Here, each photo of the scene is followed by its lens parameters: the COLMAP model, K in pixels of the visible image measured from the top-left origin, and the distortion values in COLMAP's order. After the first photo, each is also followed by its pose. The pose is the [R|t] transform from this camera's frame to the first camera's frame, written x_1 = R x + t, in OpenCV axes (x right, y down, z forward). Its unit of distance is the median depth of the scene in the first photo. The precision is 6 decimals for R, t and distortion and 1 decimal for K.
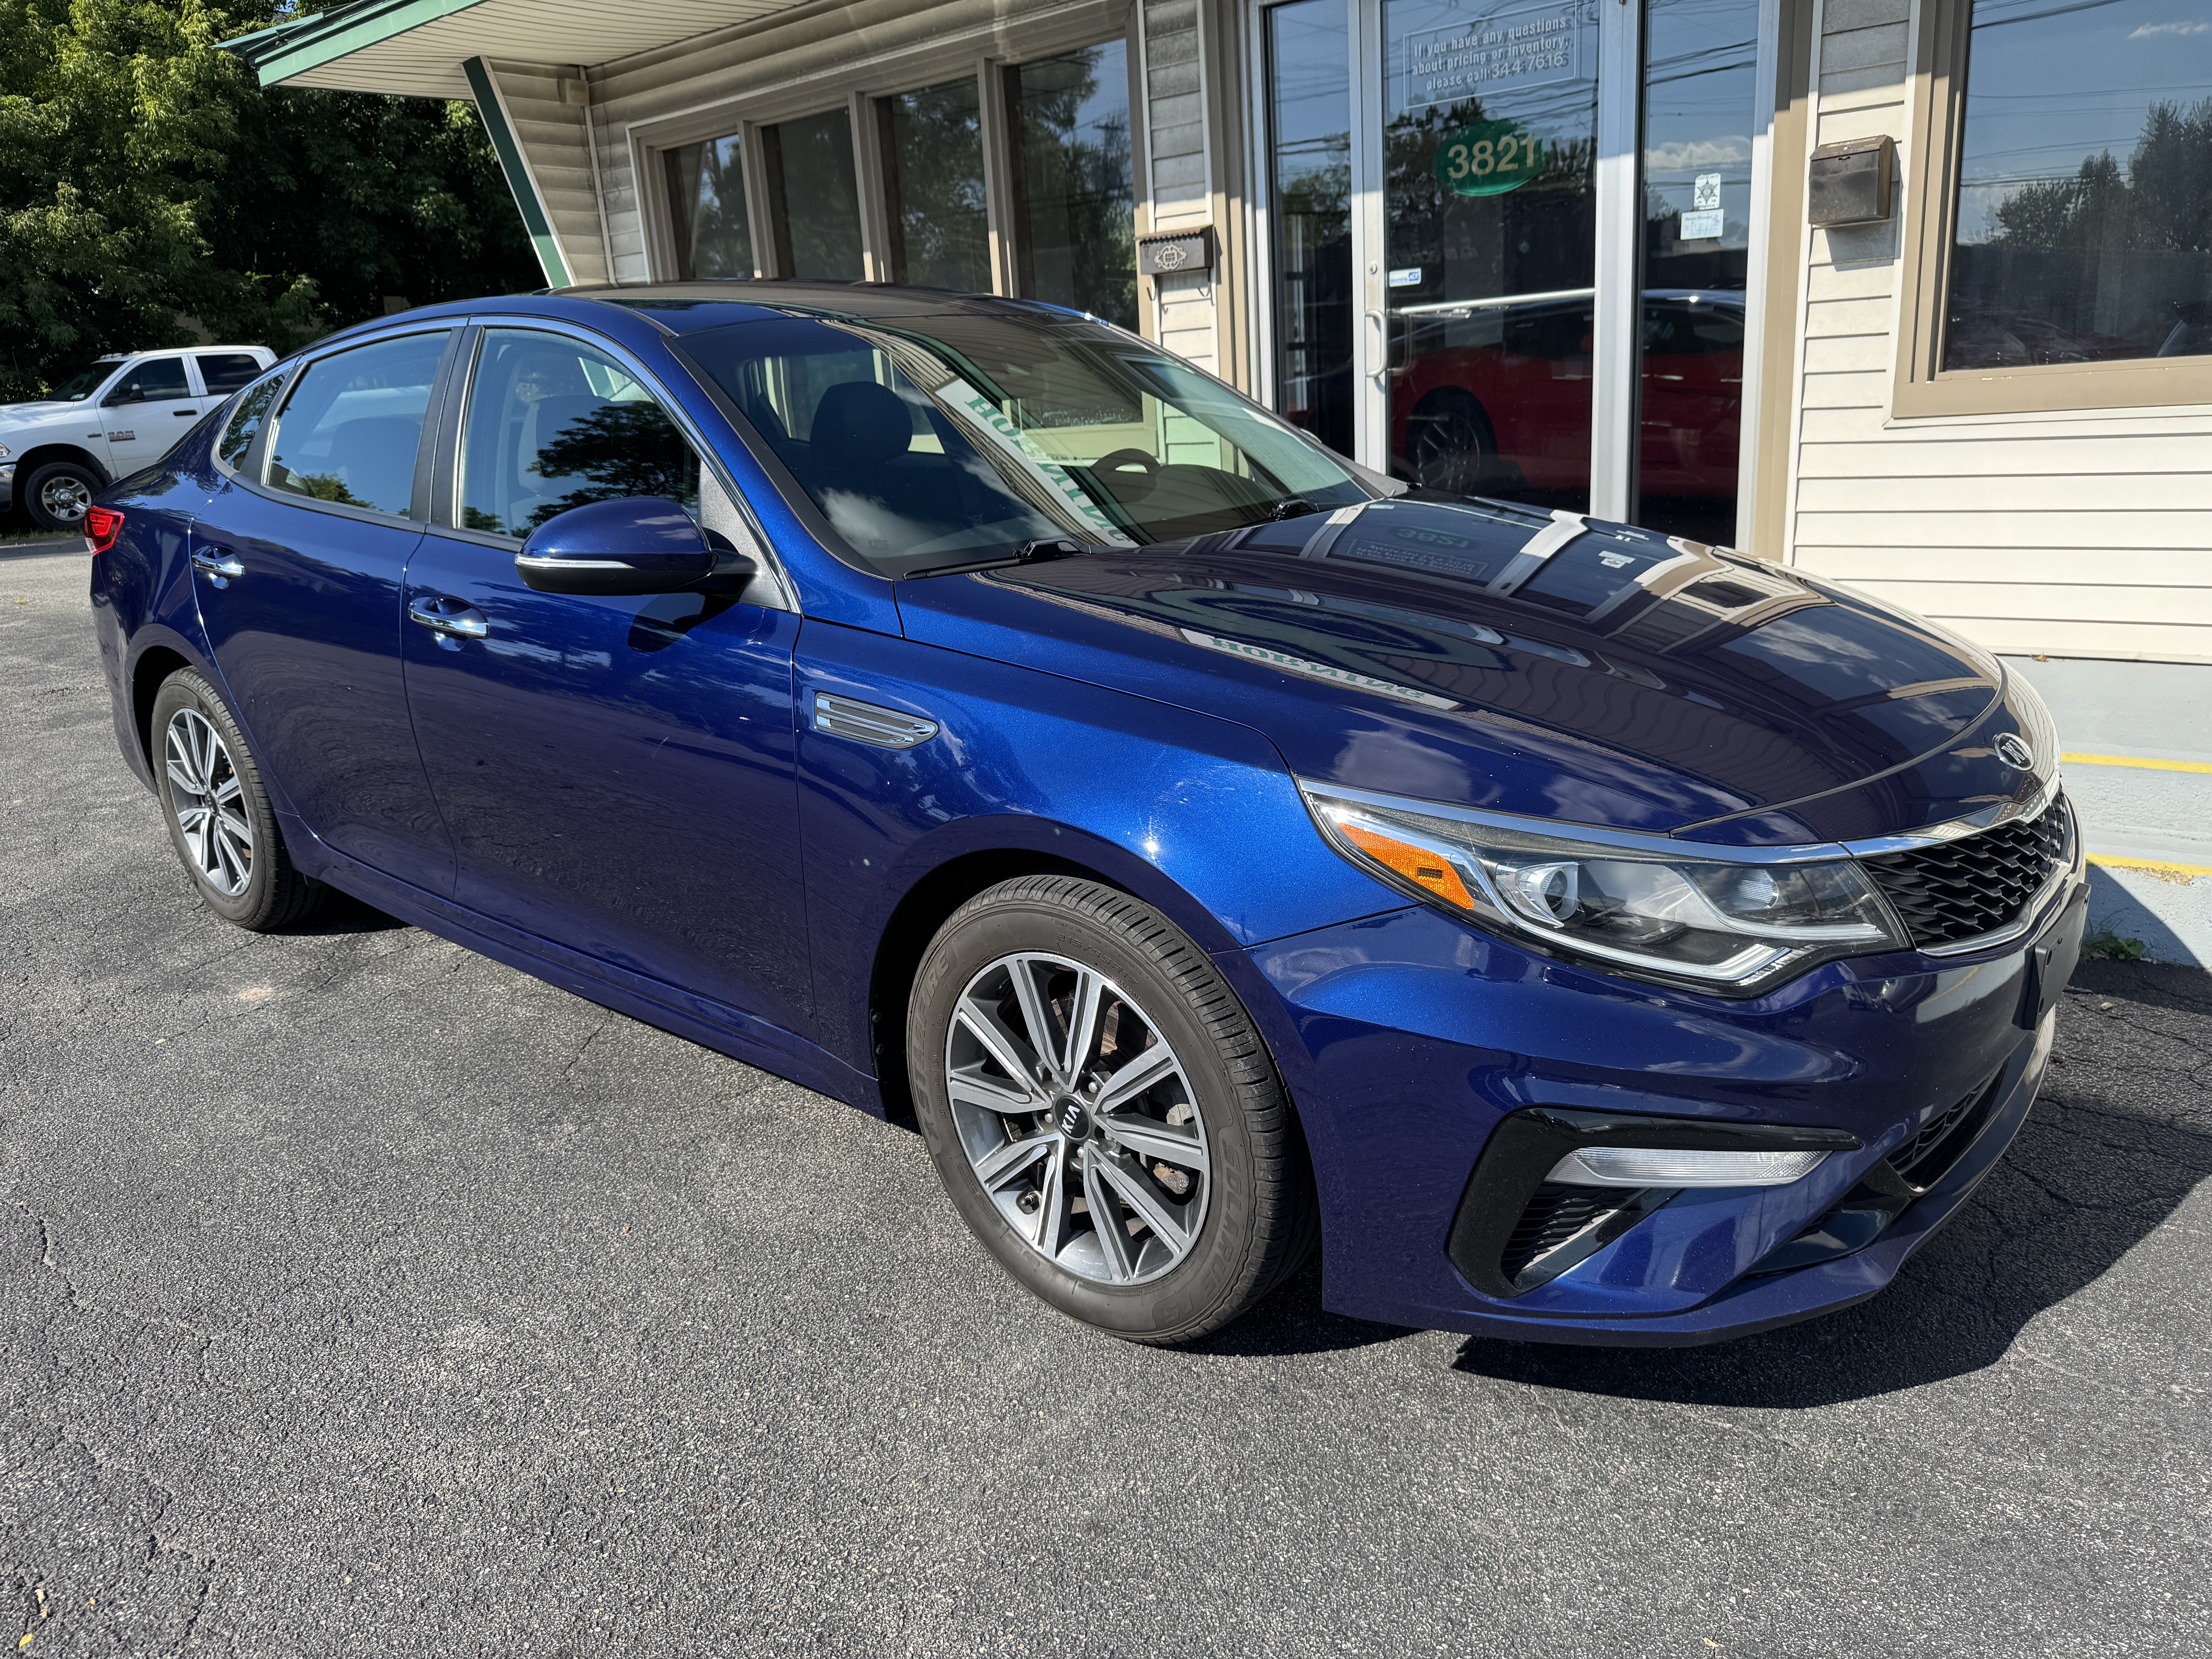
lens RADIAL K [[1597.3, 0, 1071.6], [0, 1597.3, 834.7], [0, 0, 1]] dist [0.075608, -0.114647]
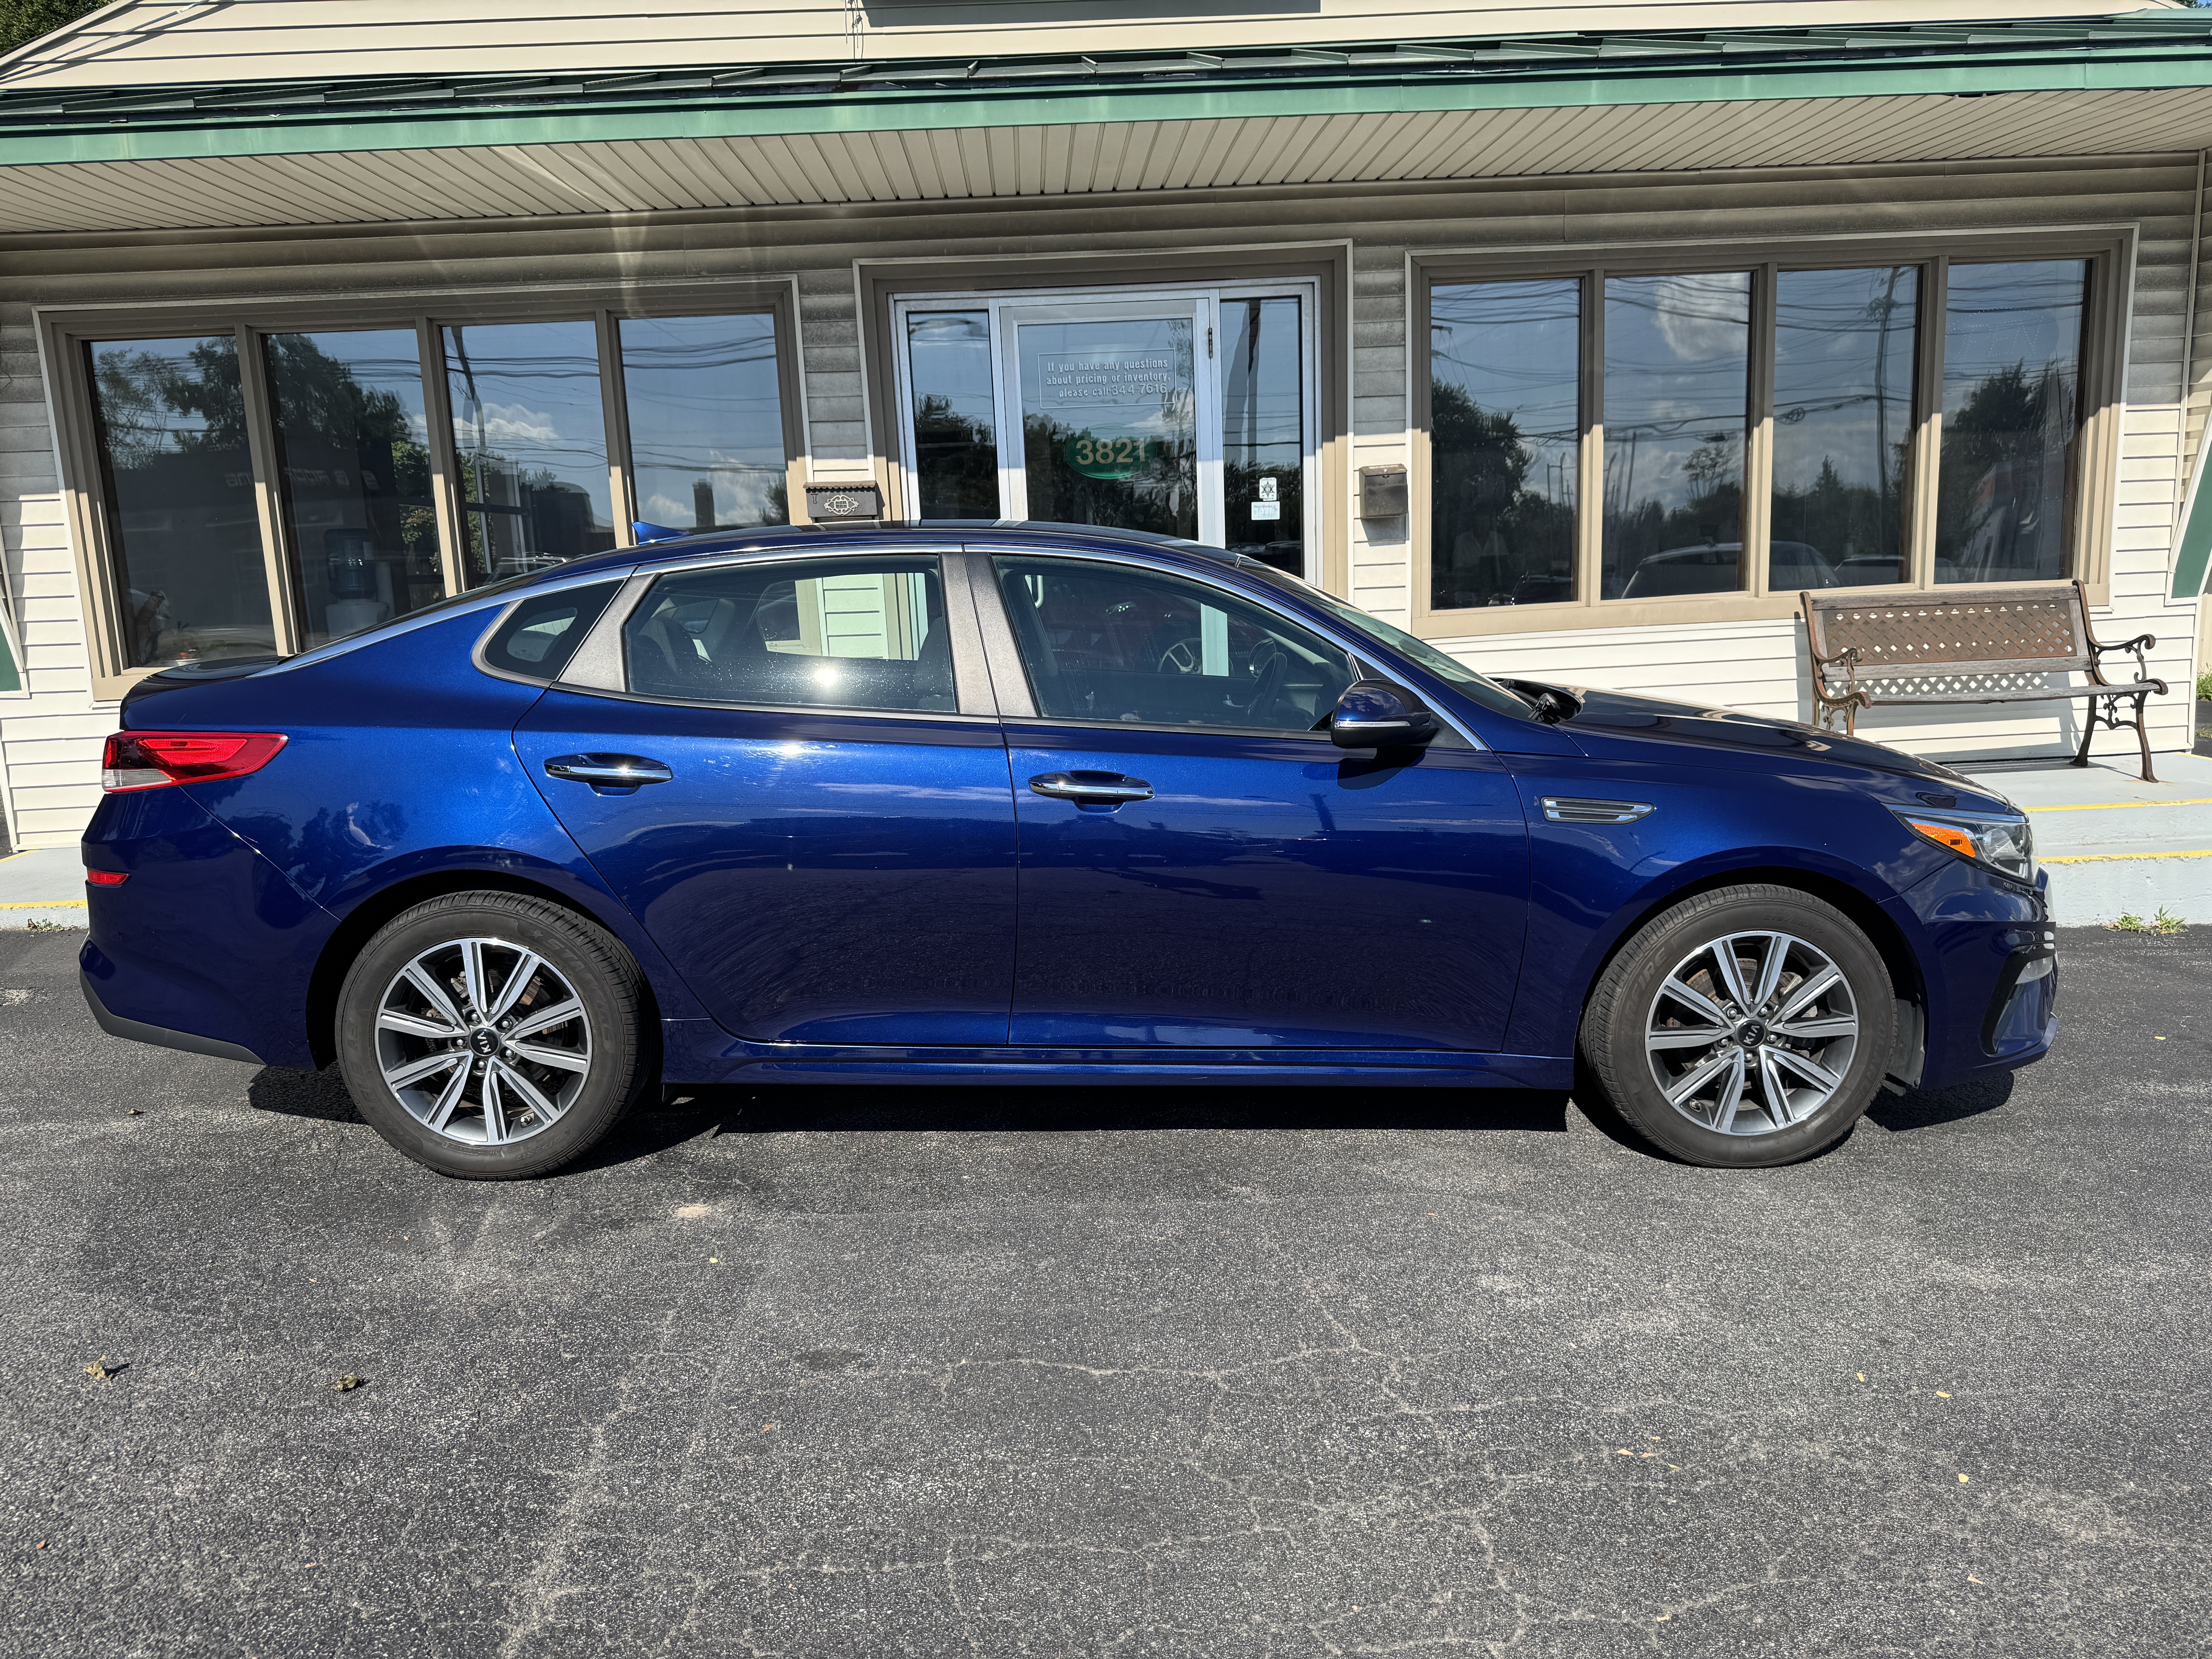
lens RADIAL K [[1531.2, 0, 1105.7], [0, 1531.2, 892.1], [0, 0, 1]] dist [0.074395, -0.090939]
pose [[0.746047, -0.101541, 0.658106, -0.668445], [0.171288, 0.984312, -0.042304, -0.004758], [-0.643486, 0.144287, 0.751736, 0.098095]]
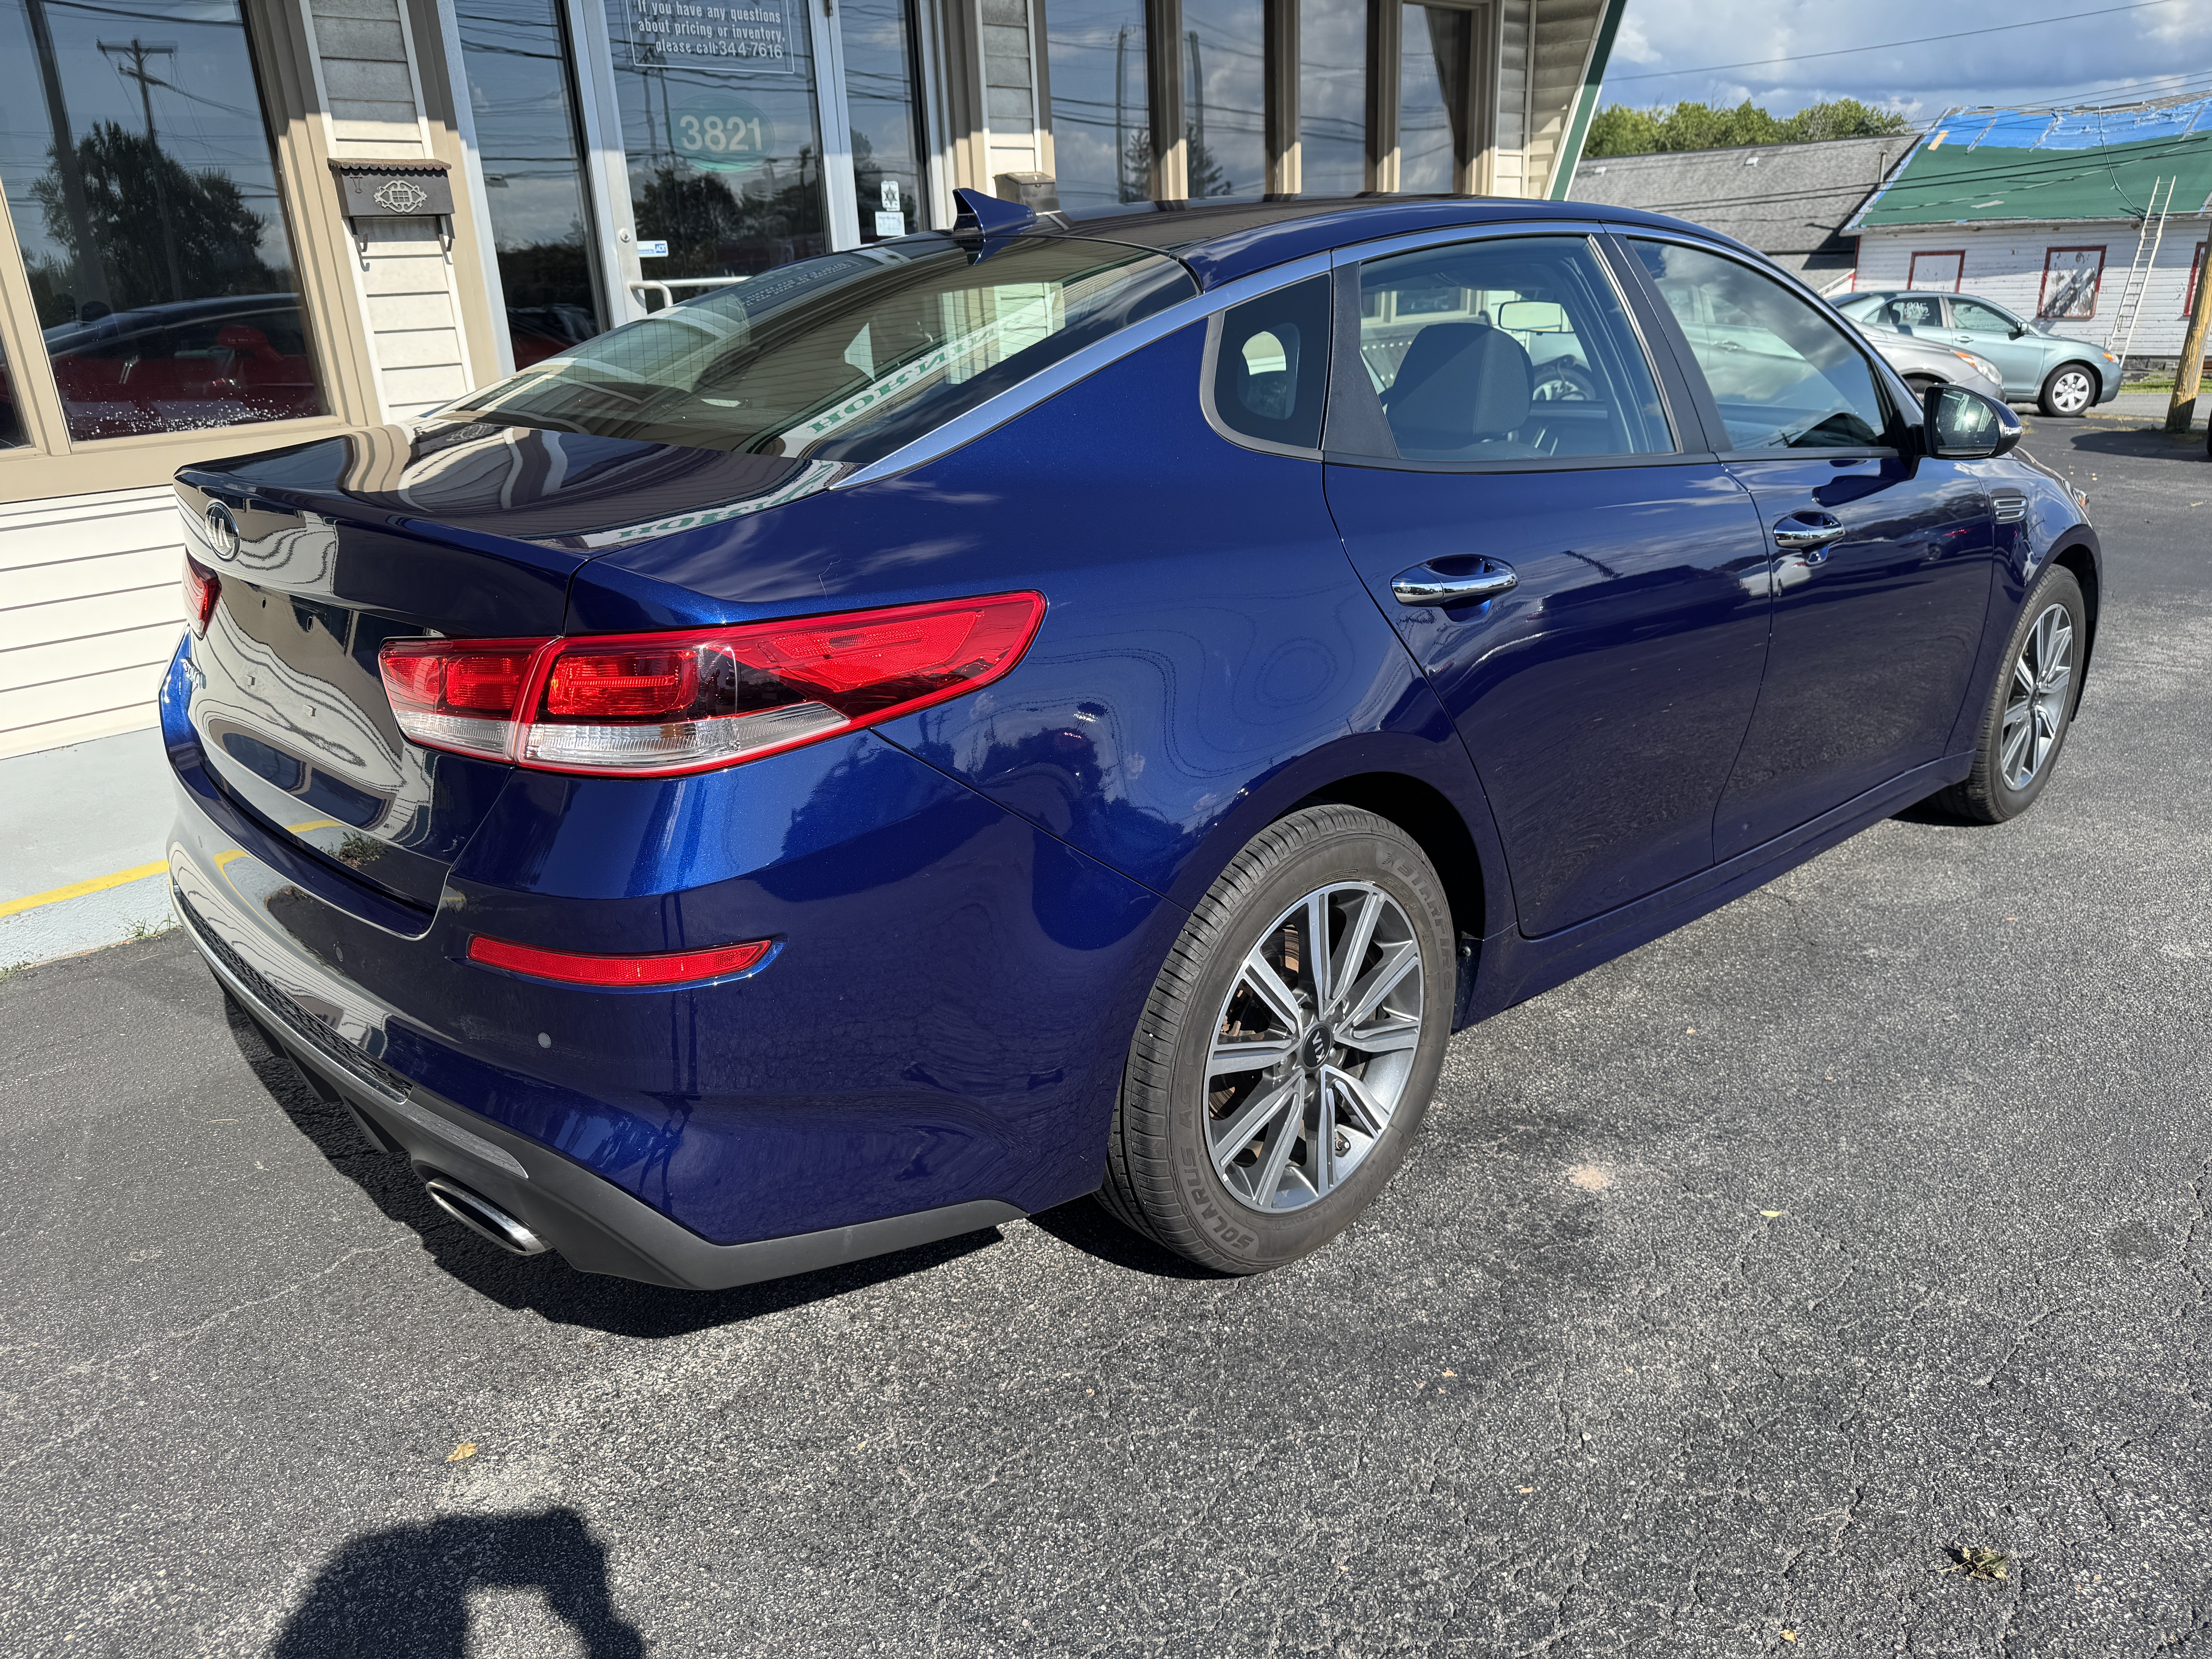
lens RADIAL K [[1576.2, 0, 1098.1], [0, 1576.2, 857.8], [0, 0, 1]] dist [-0.000277, -0.004282]
pose [[0.102029, -0.290535, 0.951409, -0.832325], [0.304717, 0.919554, 0.248129, -0.190185], [-0.946962, 0.264594, 0.182353, 0.769018]]
